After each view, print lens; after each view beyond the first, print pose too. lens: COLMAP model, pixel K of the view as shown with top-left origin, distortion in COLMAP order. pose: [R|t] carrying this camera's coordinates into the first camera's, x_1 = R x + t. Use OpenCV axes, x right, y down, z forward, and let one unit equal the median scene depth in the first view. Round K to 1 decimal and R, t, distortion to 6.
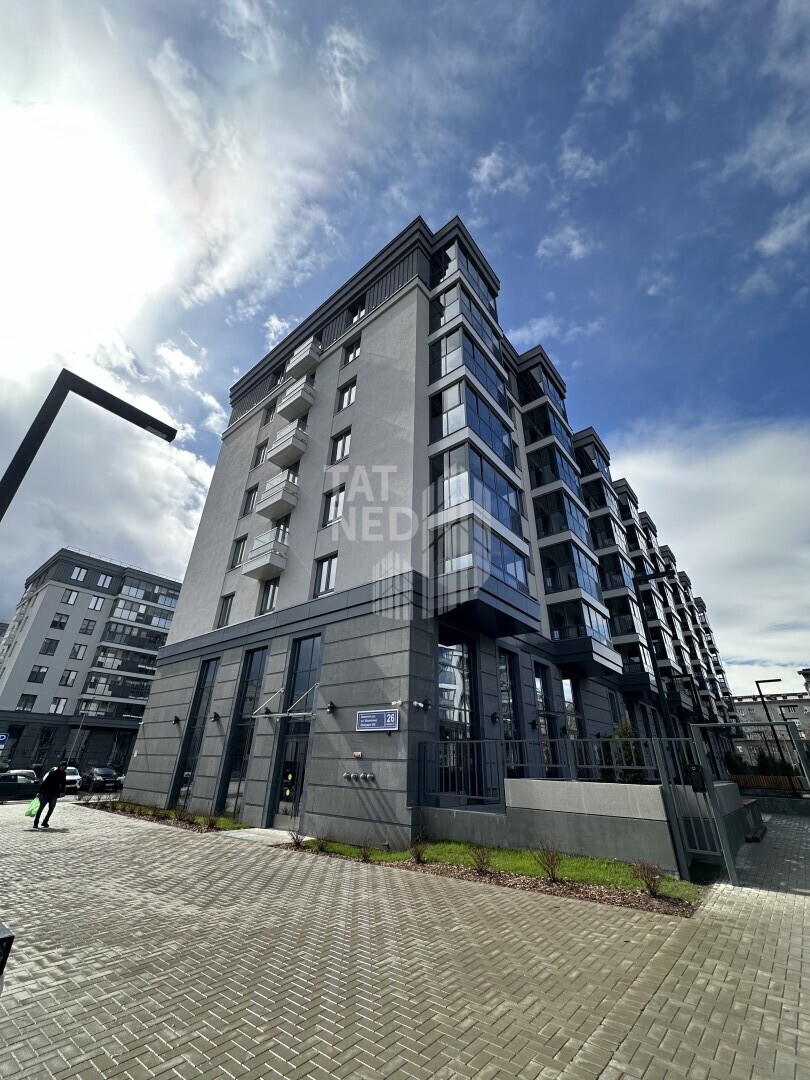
lens RADIAL K [[429.5, 0, 405.0], [0, 429.5, 540.0], [0, 0, 1]] dist [-0.001139, -0.000009]
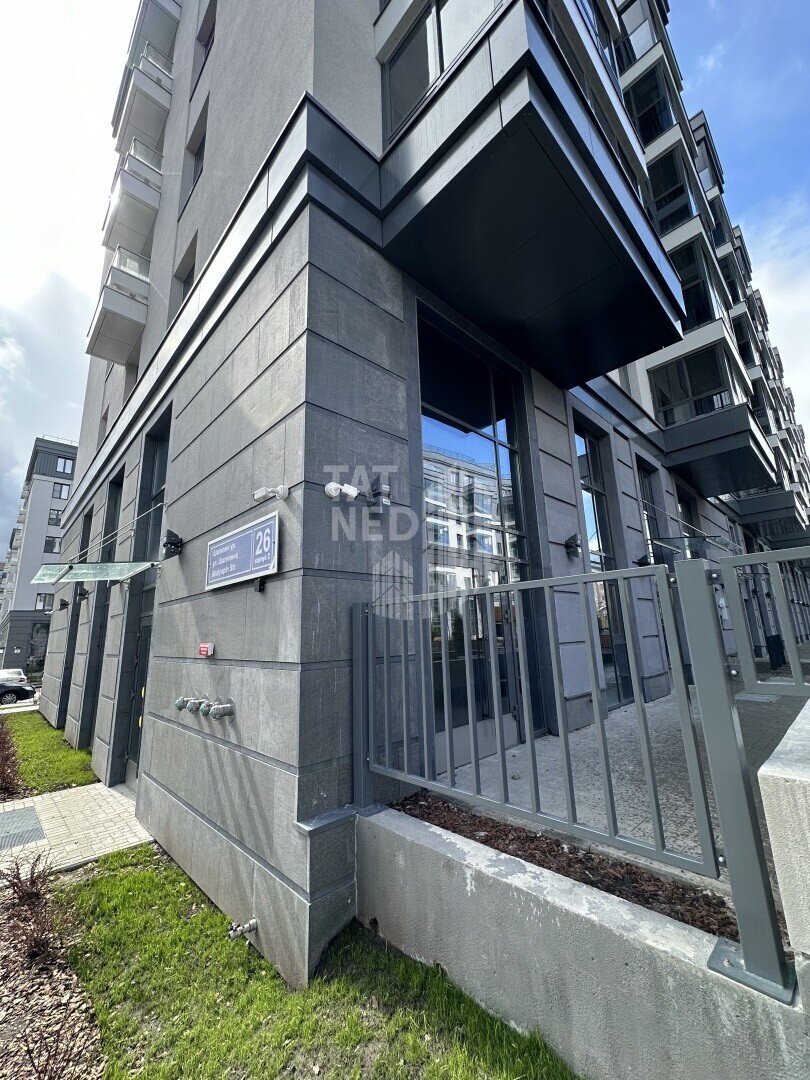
lens RADIAL K [[429.5, 0, 405.0], [0, 429.5, 540.0], [0, 0, 1]] dist [-0.001139, -0.000009]
pose [[0.991487, -0.084211, -0.099303, 0.102278], [0.107435, 0.959997, 0.258580, 0.344482], [0.073556, -0.267047, 0.960872, 0.705520]]
